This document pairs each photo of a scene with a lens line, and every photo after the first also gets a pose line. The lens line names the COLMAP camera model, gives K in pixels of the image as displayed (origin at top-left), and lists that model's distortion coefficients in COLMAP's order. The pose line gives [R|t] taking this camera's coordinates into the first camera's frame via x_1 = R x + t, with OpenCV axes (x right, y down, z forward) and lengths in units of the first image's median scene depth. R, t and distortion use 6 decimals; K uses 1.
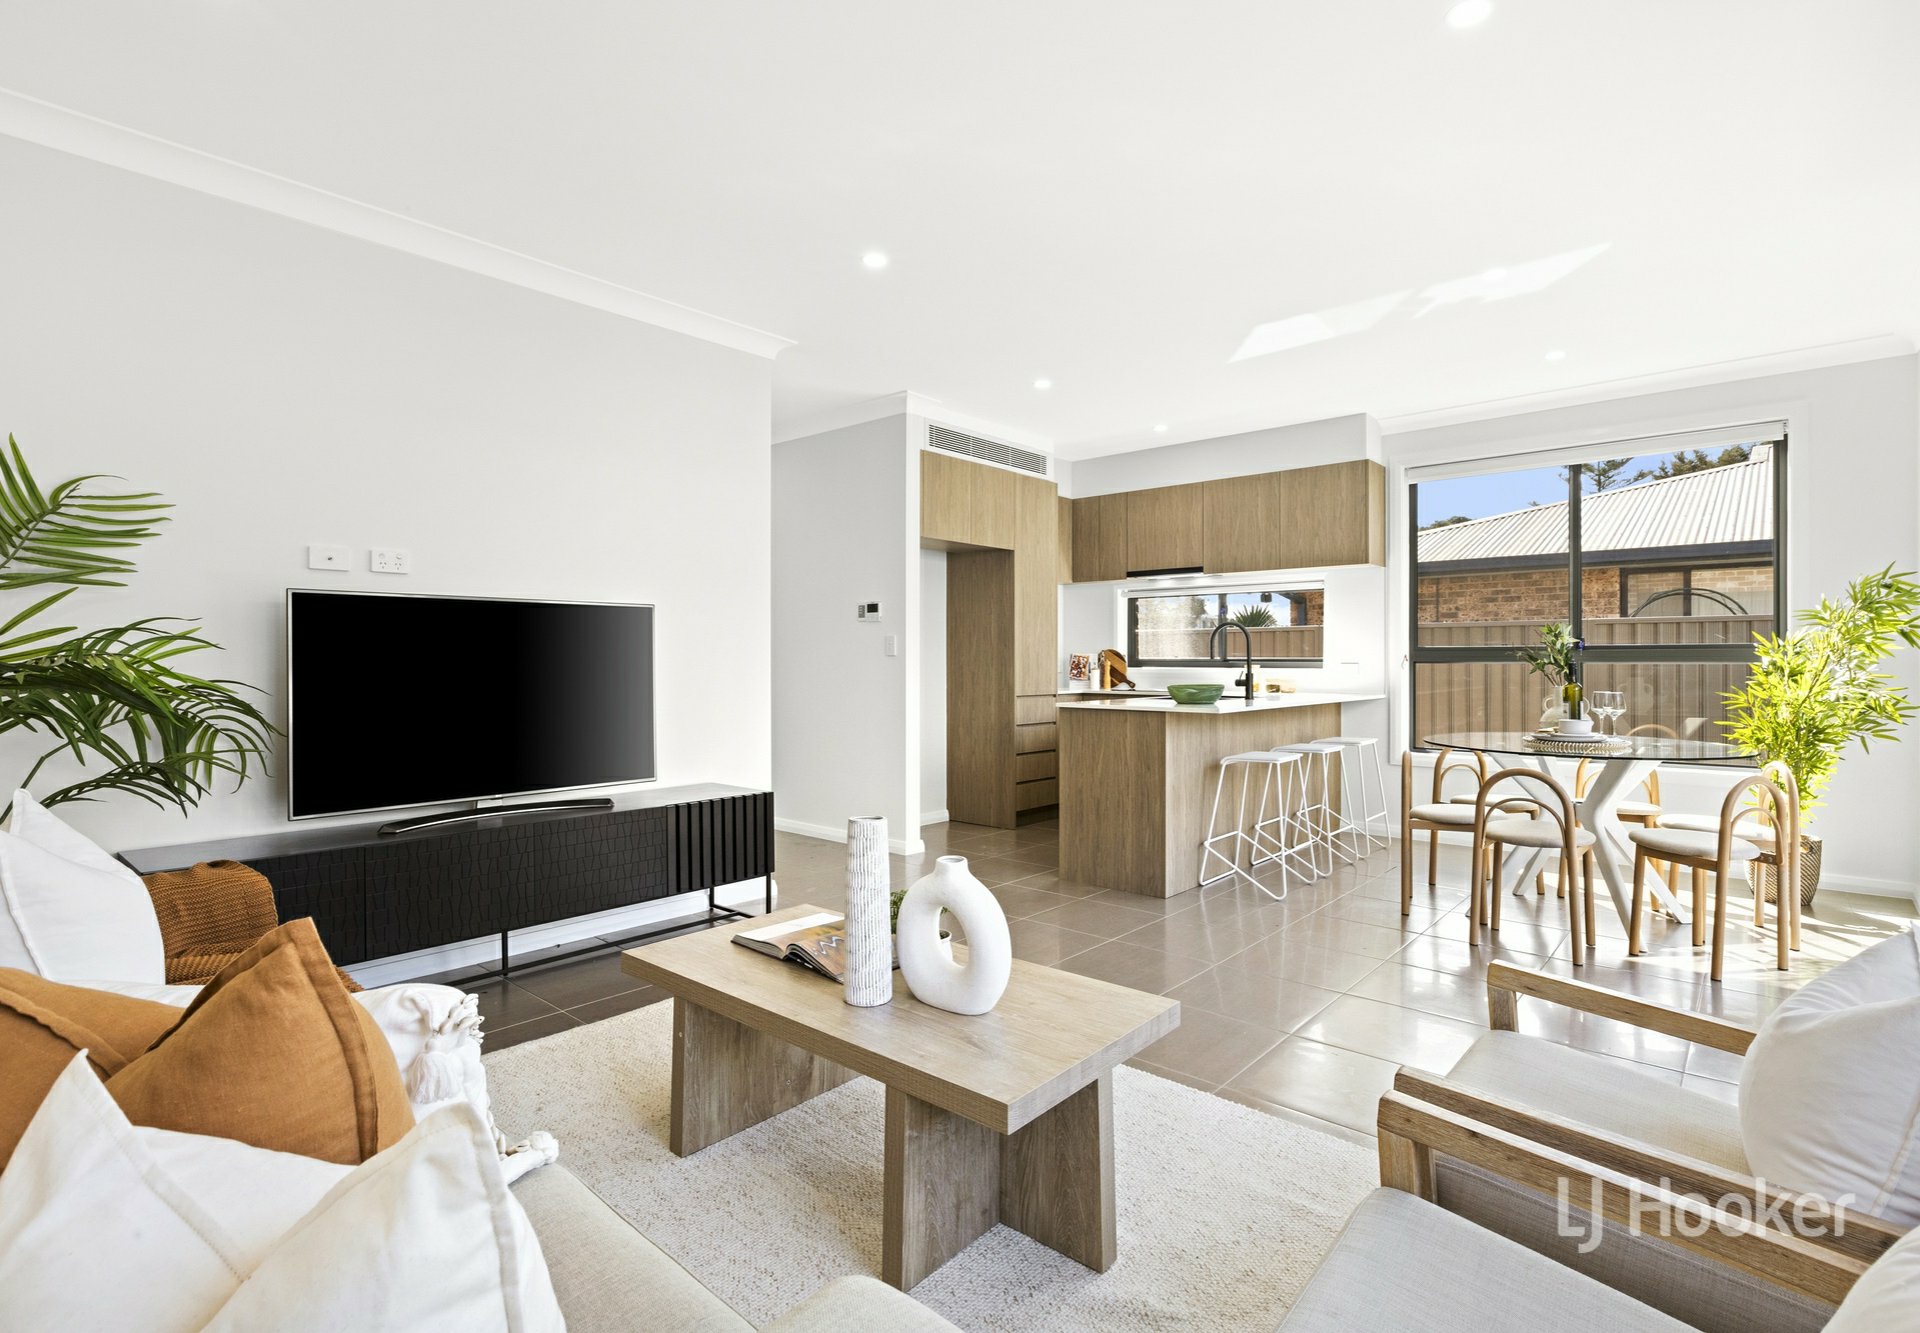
lens RADIAL K [[1129.4, 0, 960.0], [0, 1129.4, 666.5], [0, 0, 1]] dist [0.001214, 0.000140]
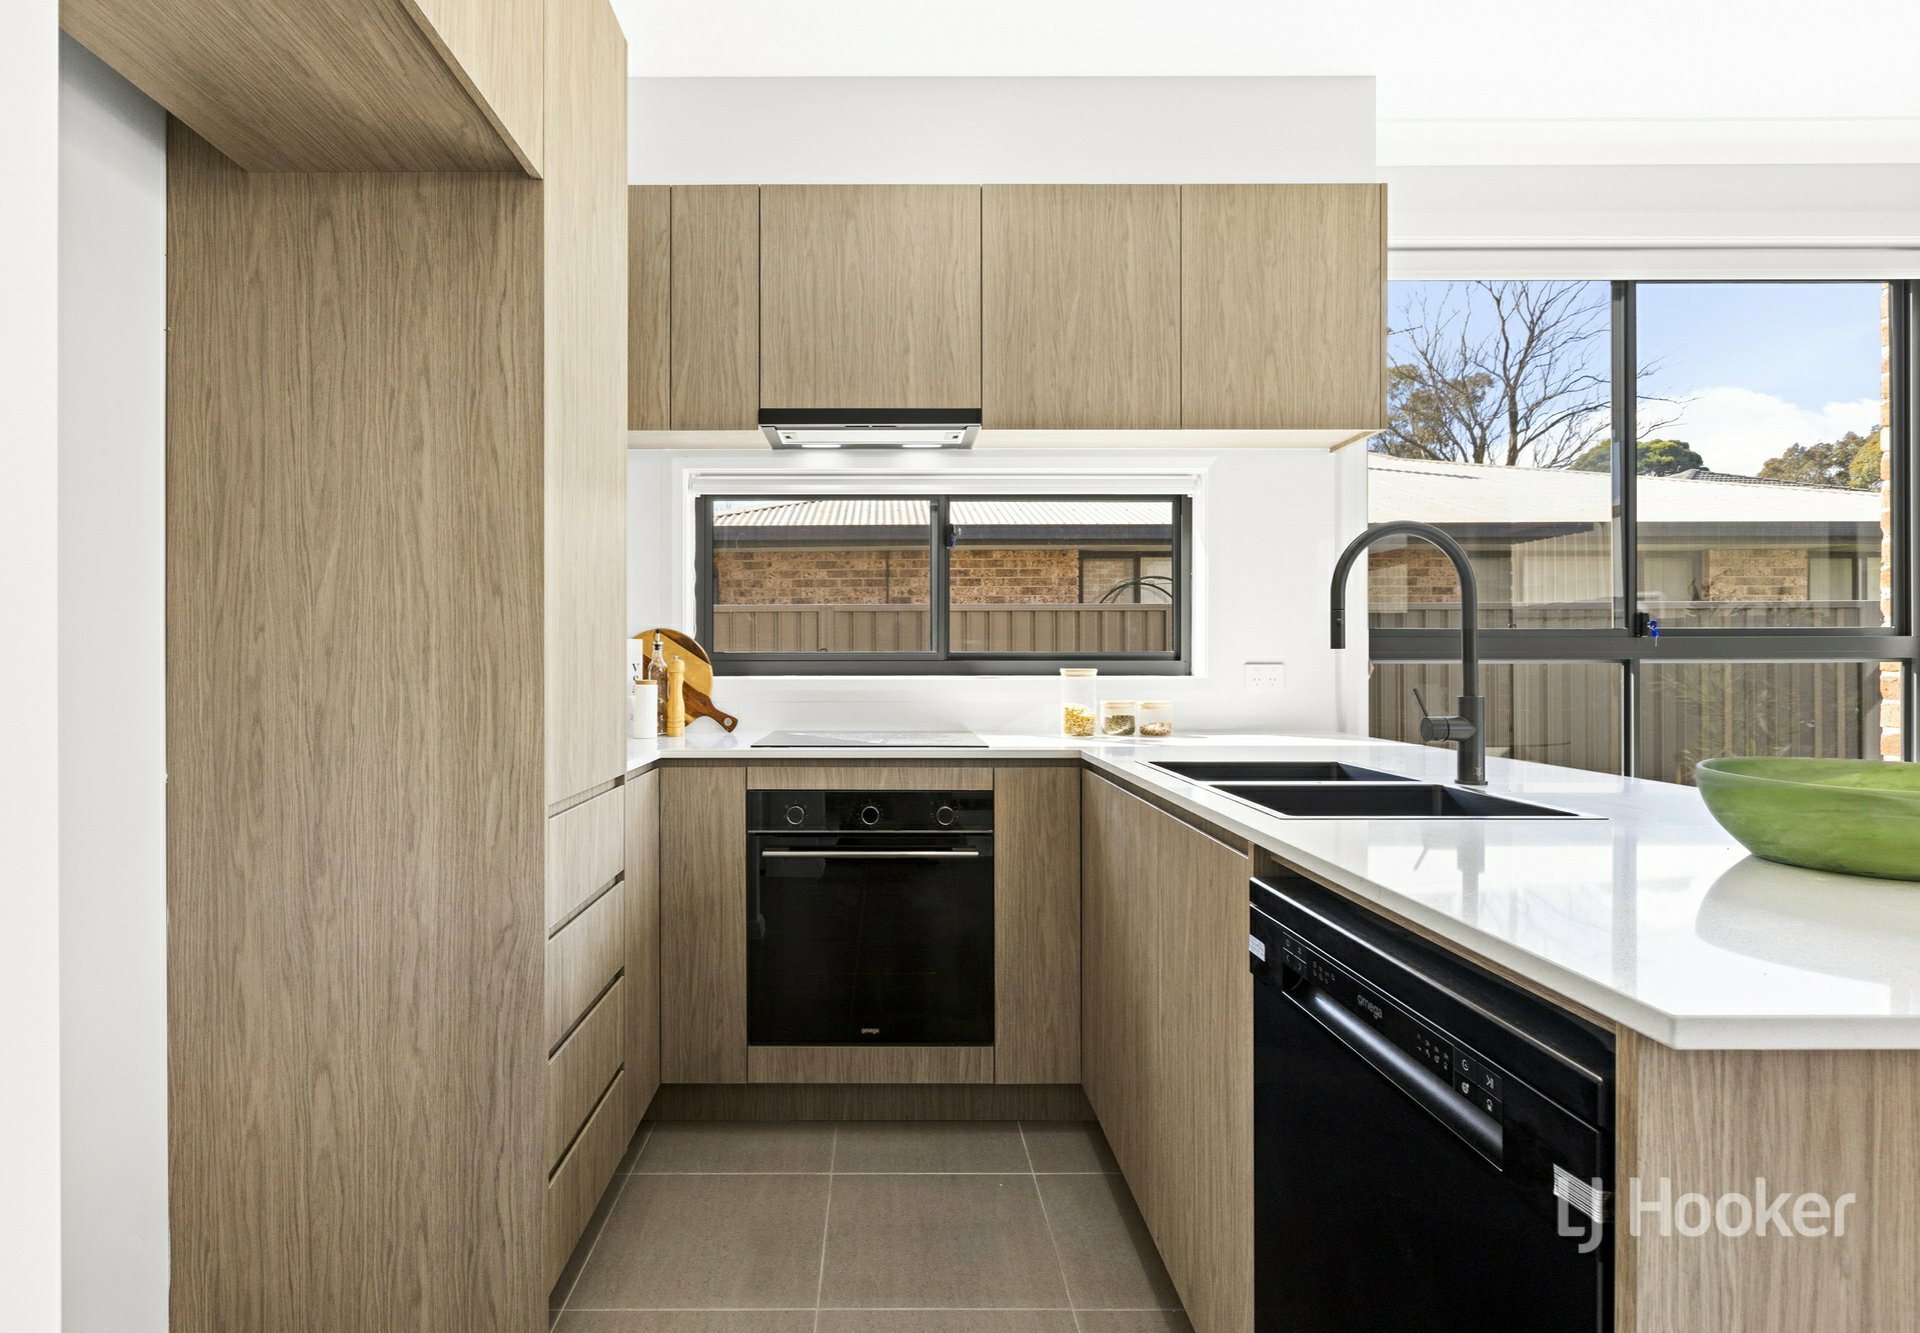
lens RADIAL K [[1129.4, 0, 960.0], [0, 1129.4, 666.5], [0, 0, 1]] dist [0.001214, 0.000140]
pose [[0.769900, -0.004694, 0.638147, -0.029358], [0.006117, 0.999981, -0.000024, -0.002091], [-0.638135, 0.003922, 0.769915, 0.657870]]
